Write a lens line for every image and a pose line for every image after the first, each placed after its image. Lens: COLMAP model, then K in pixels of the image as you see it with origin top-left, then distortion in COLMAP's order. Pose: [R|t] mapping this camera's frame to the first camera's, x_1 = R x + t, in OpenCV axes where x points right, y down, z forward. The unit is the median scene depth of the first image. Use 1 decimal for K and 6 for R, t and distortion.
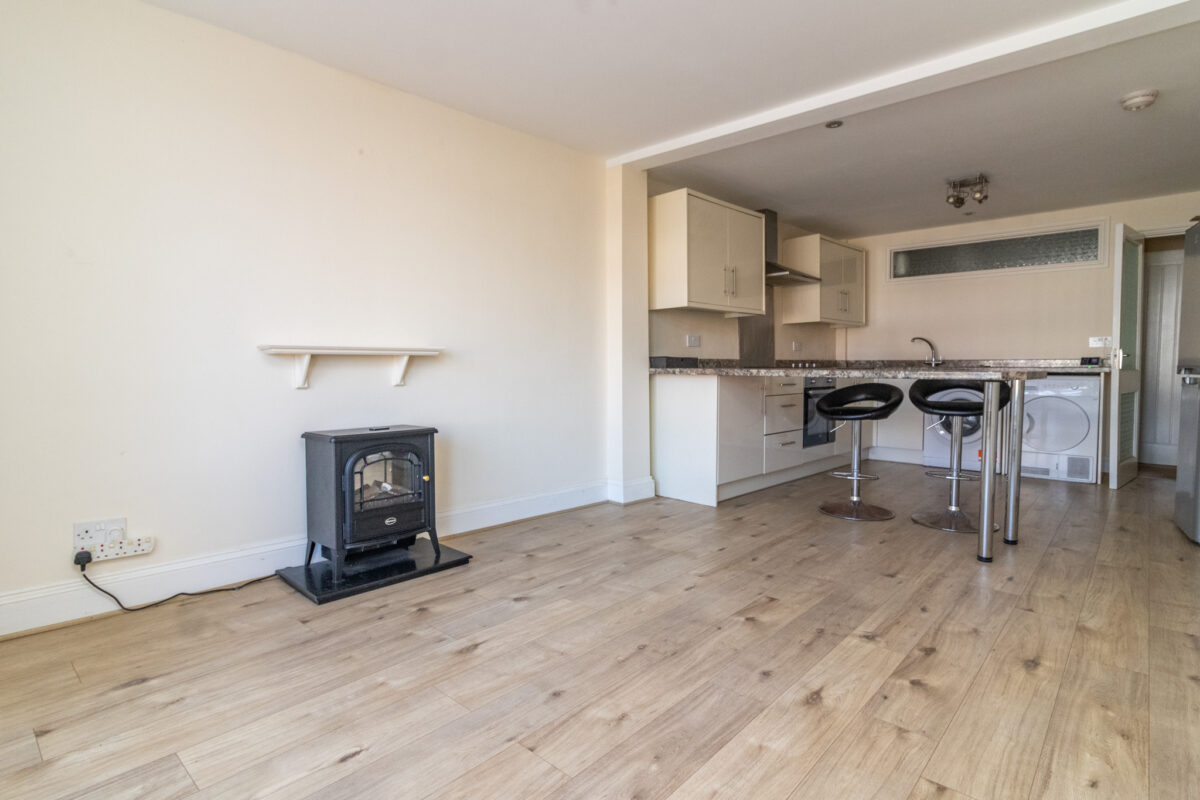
lens RADIAL K [[603.6, 0, 600.7], [0, 603.6, 394.0], [0, 0, 1]] dist [0.004218, 0.000276]
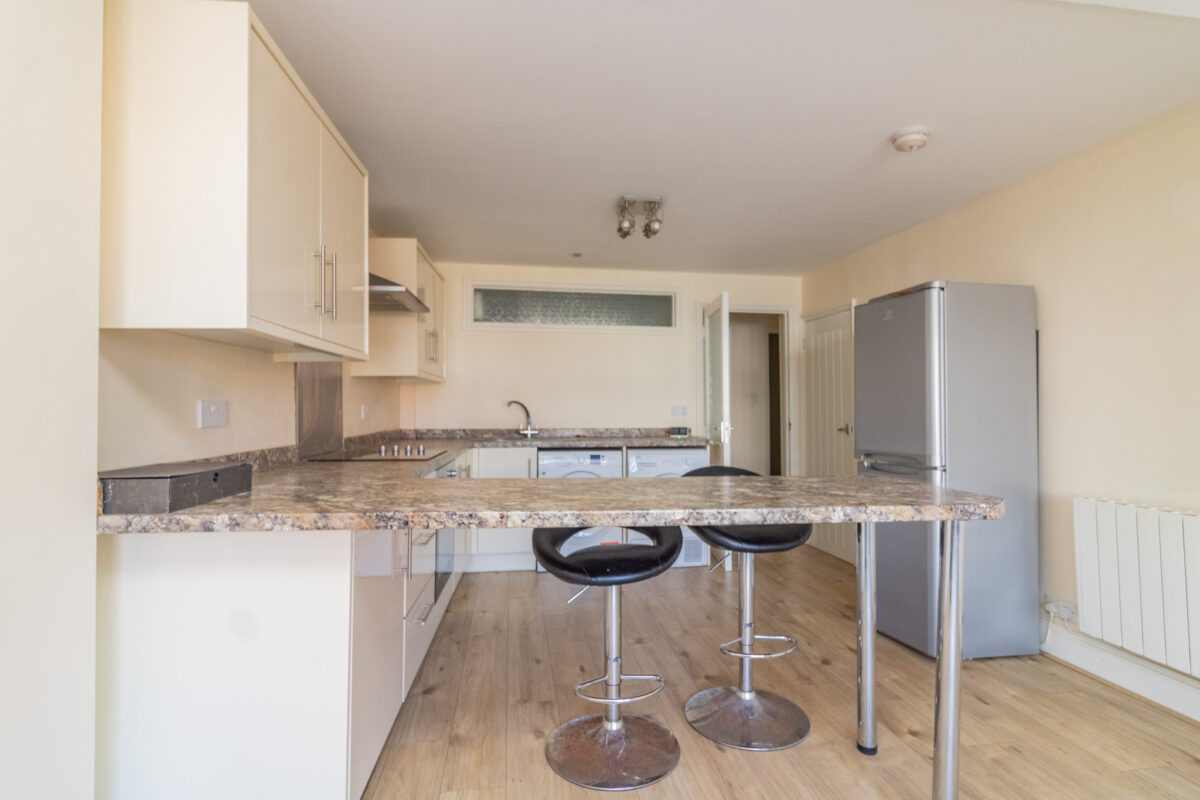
lens RADIAL K [[594.1, 0, 606.0], [0, 594.1, 392.3], [0, 0, 1]] dist [0.000042, -0.000072]
pose [[0.627664, 0.023683, 0.778124, 0.009244], [0.035941, 0.997590, -0.059354, -0.122737], [-0.777654, 0.065221, 0.625300, 0.958468]]
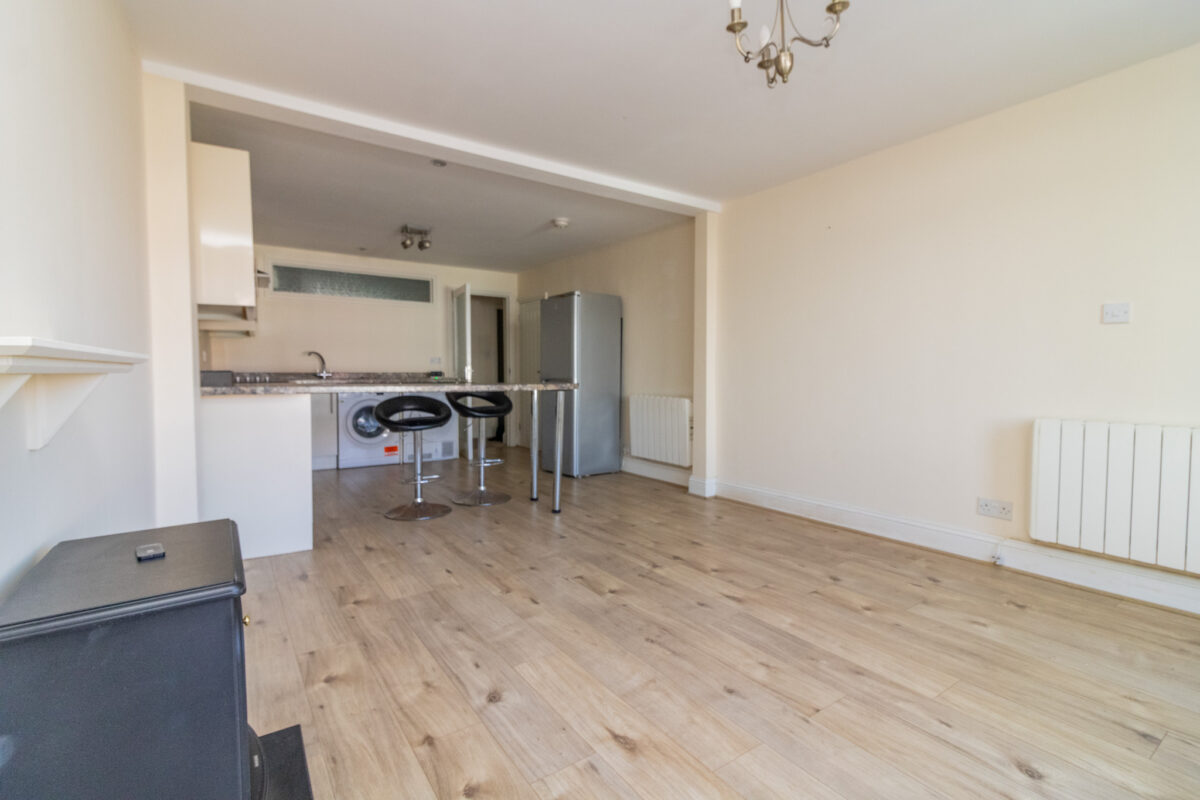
lens RADIAL K [[549.8, 0, 603.0], [0, 549.8, 390.1], [0, 0, 1]] dist [0.003089, 0.000424]
pose [[0.225187, -0.030743, 0.973830, -0.692240], [0.047054, 0.998679, 0.020647, -0.047563], [-0.973179, 0.041174, 0.226336, 0.632104]]
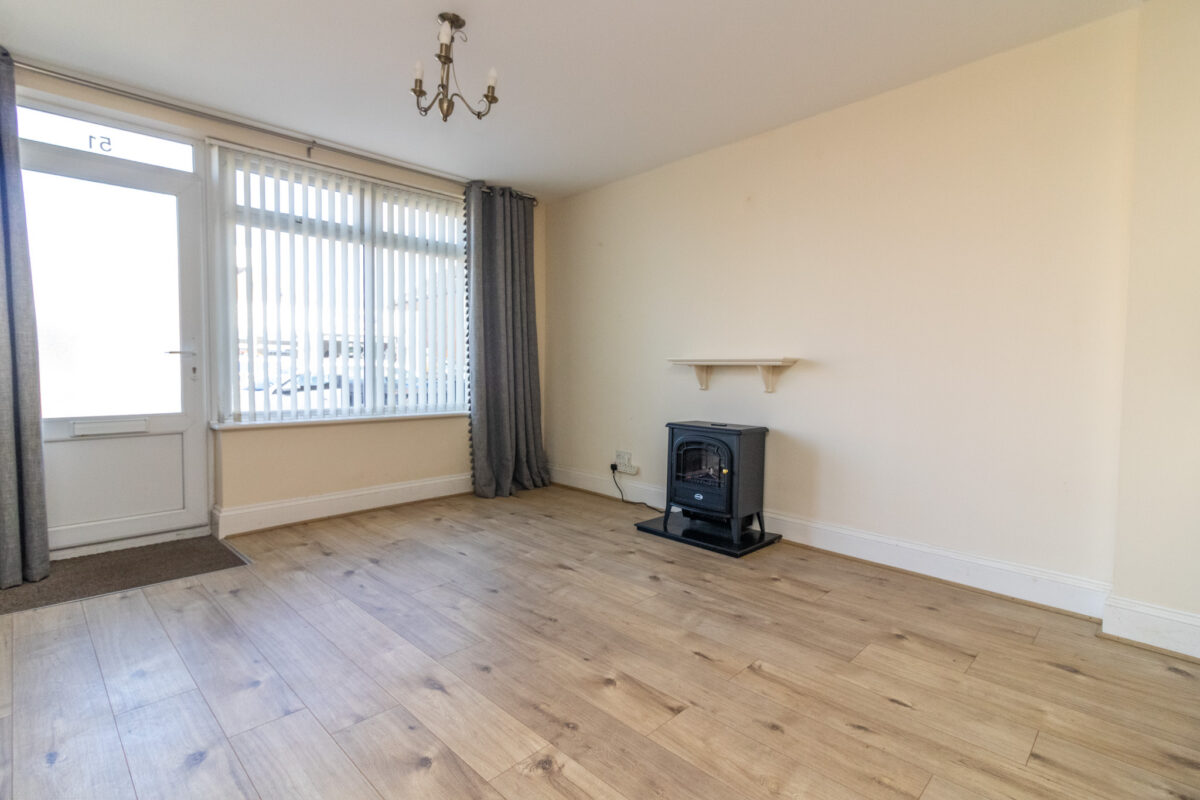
lens RADIAL K [[576.3, 0, 606.1], [0, 576.3, 392.3], [0, 0, 1]] dist [0.002998, 0.000420]
pose [[-0.036666, 0.042671, -0.998416, 0.863290], [-0.058411, 0.997288, 0.044768, -0.051152], [0.997619, 0.059960, -0.034074, 0.840578]]
